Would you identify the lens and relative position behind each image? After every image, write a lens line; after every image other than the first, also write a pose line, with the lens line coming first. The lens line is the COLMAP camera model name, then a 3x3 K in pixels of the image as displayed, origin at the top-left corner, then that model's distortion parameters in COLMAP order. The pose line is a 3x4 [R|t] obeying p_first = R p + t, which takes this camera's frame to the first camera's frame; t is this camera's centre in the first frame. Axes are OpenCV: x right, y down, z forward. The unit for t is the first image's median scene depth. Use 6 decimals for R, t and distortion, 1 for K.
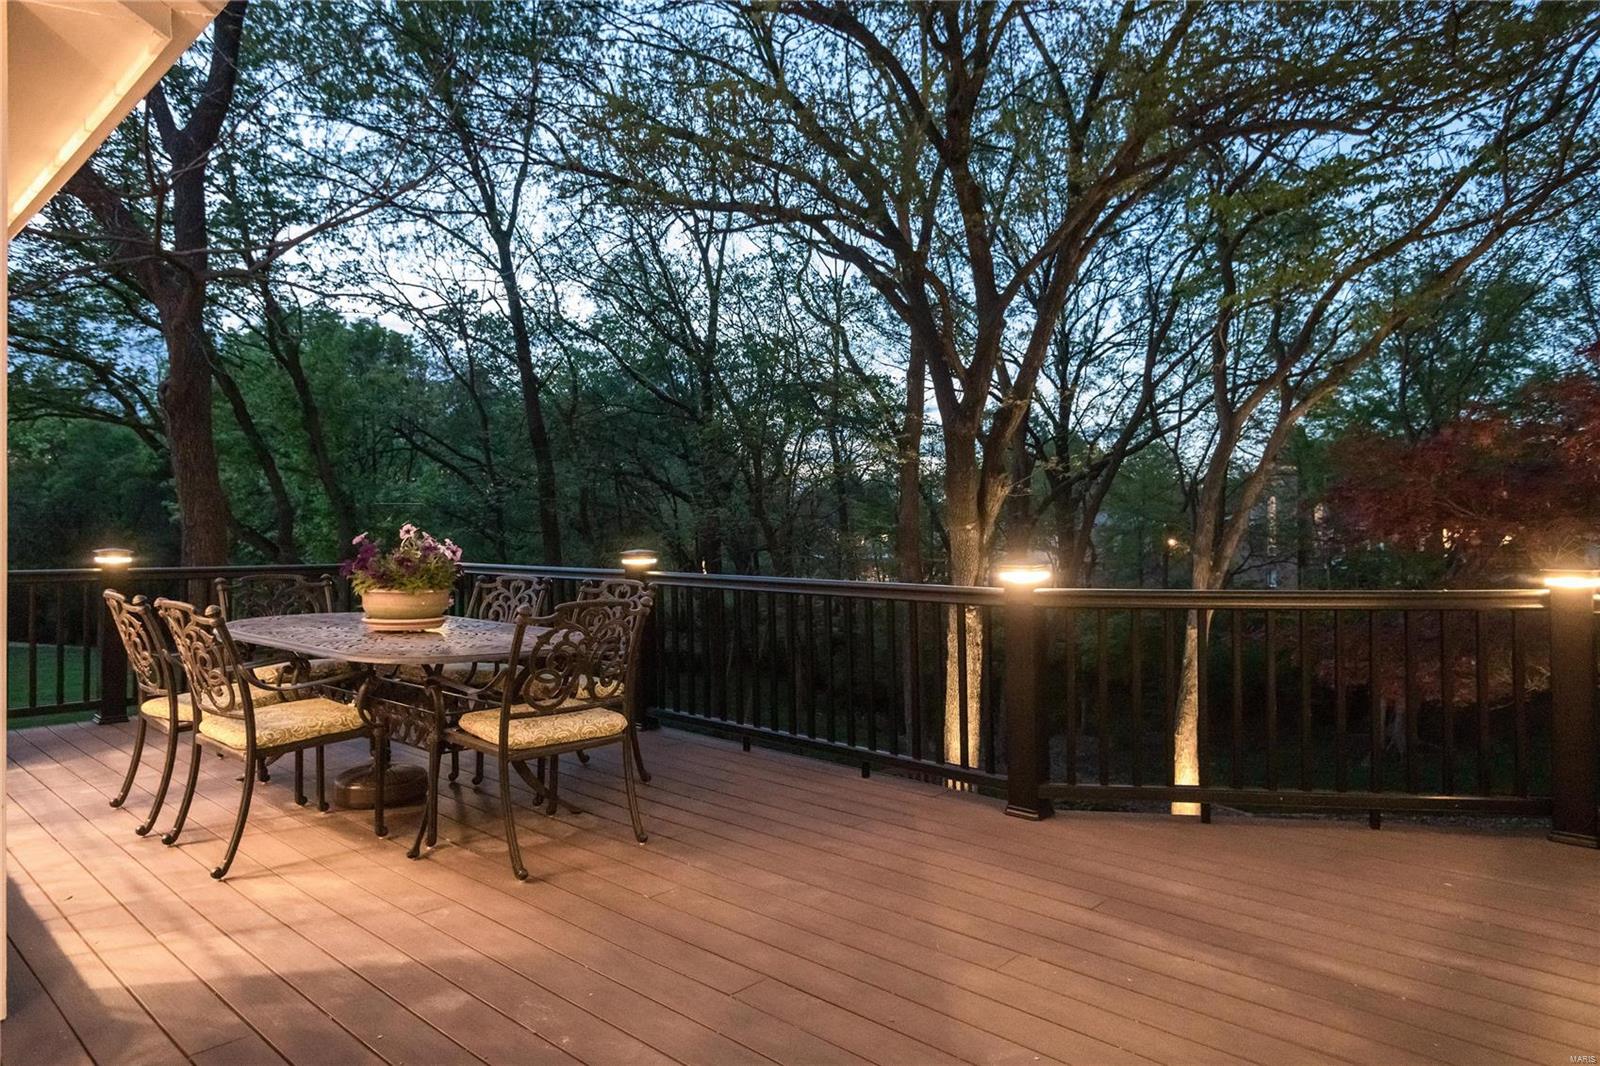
lens RADIAL K [[971.5, 0, 797.6], [0, 971.5, 531.6], [0, 0, 1]] dist [0.000305, 0.000021]
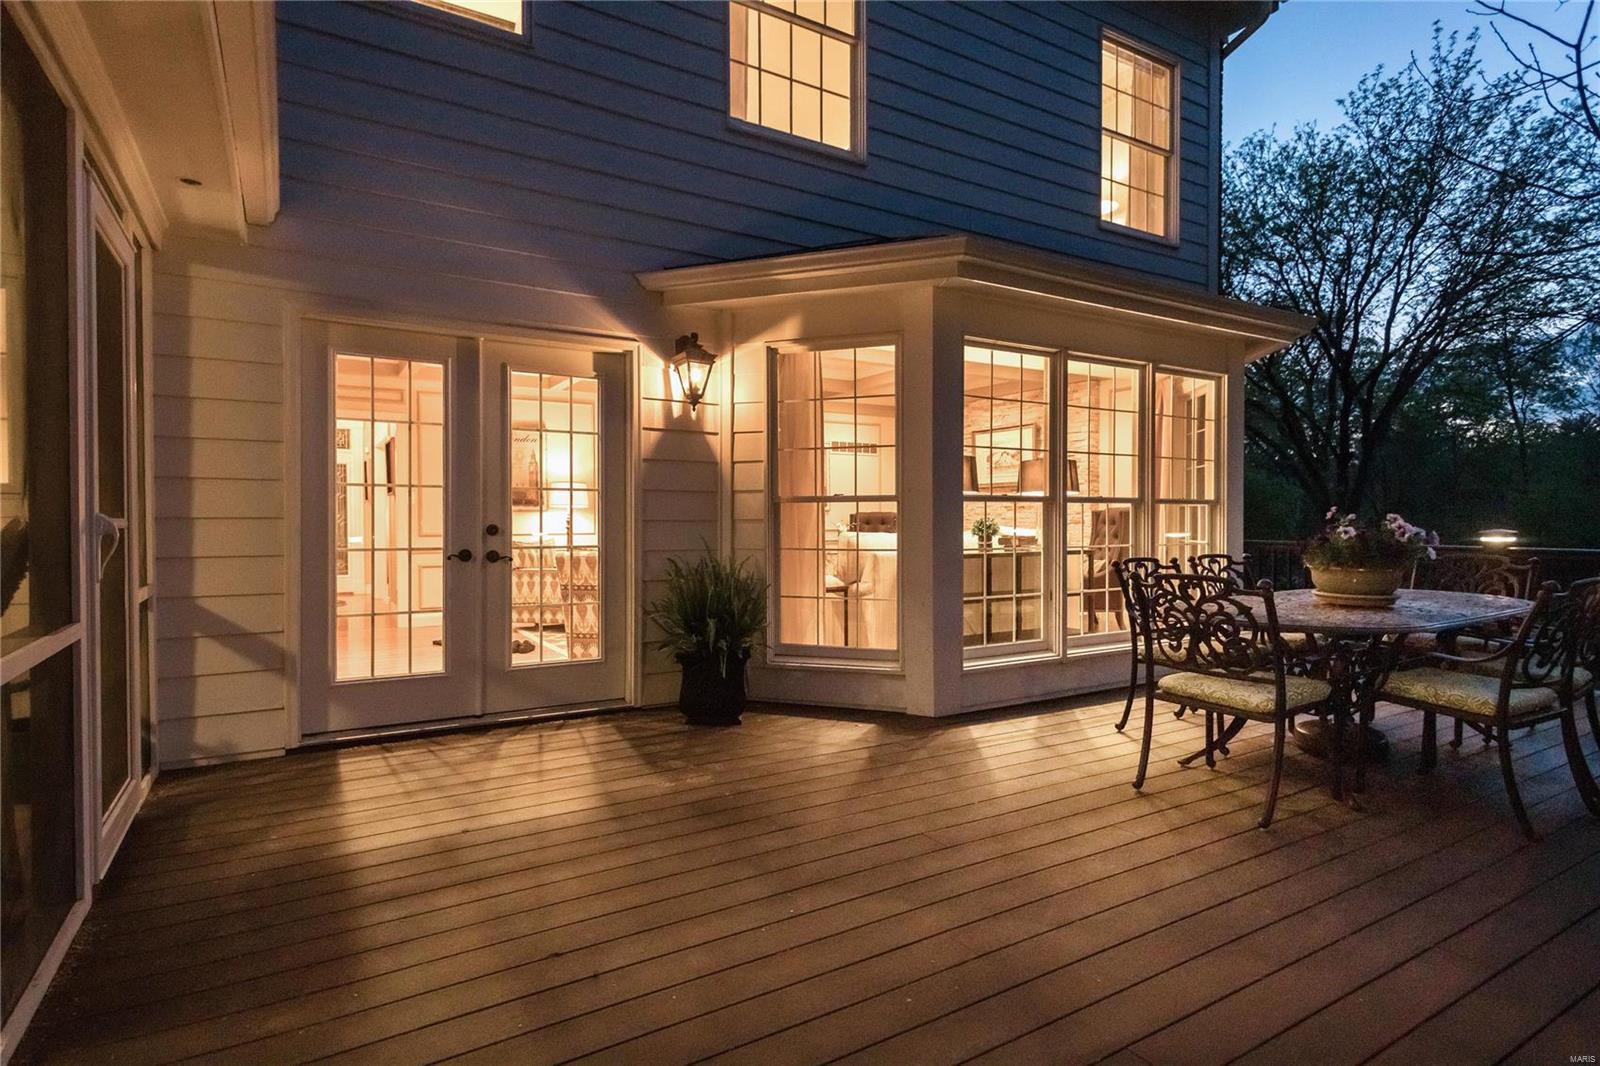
lens RADIAL K [[835.2, 0, 798.4], [0, 835.2, 536.0], [0, 0, 1]] dist [0.001010, -0.000067]
pose [[-0.279191, 0.006720, -0.960212, 0.741509], [0.000367, 0.999976, 0.006892, 0.031300], [0.960236, 0.001572, -0.279187, 0.790827]]
